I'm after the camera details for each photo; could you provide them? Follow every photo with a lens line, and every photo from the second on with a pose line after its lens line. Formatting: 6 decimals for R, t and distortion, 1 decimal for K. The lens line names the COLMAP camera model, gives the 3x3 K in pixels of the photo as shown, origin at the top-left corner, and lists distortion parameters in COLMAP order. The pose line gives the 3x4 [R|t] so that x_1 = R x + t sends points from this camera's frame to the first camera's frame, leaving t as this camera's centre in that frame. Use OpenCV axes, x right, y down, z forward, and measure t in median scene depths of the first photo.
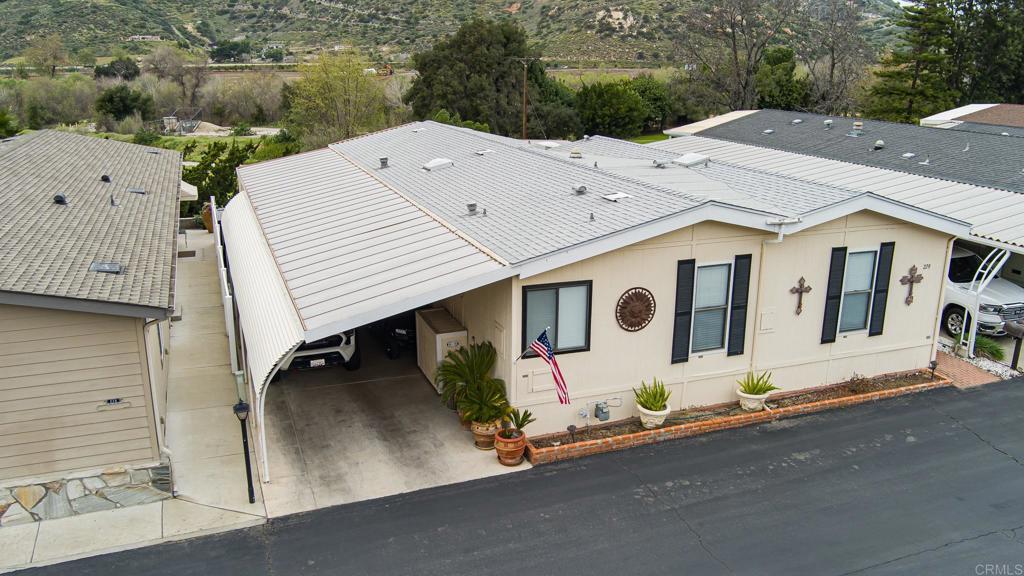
lens RADIAL K [[829.8, 0, 512.0], [0, 829.8, 288.0], [0, 0, 1]] dist [-0.066912, 0.040839]
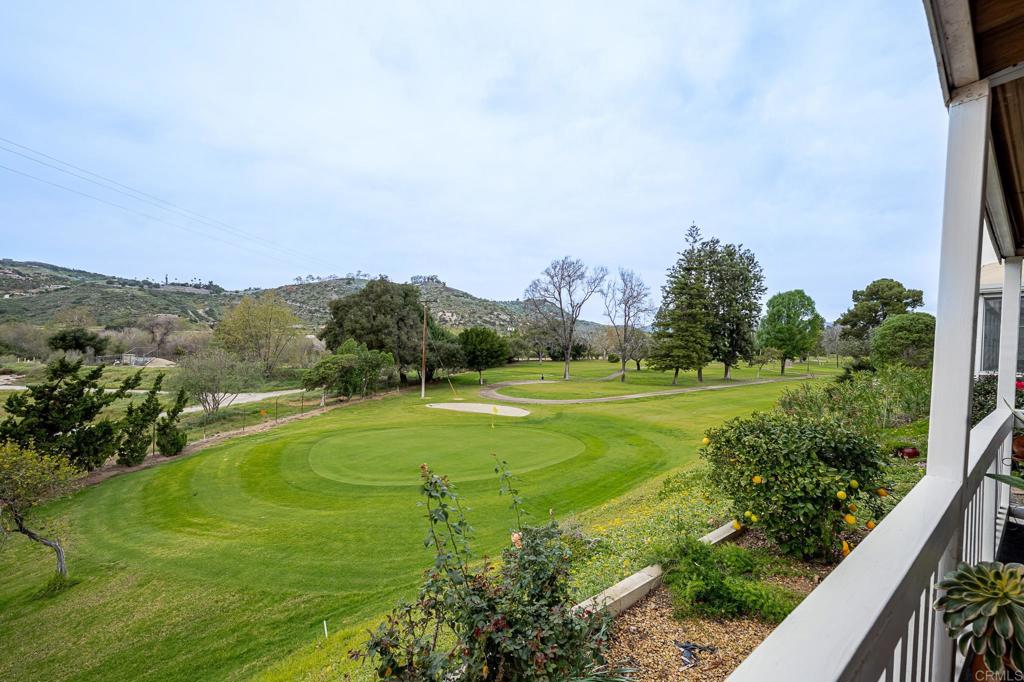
lens RADIAL K [[407.7, 0, 512.0], [0, 407.7, 341.0], [0, 0, 1]] dist [-0.000559, -0.000120]
pose [[0.959420, 0.019975, 0.281272, -0.024607], [0.053796, 0.966201, -0.252113, -0.051968], [-0.276802, 0.257013, 0.925918, 0.355848]]
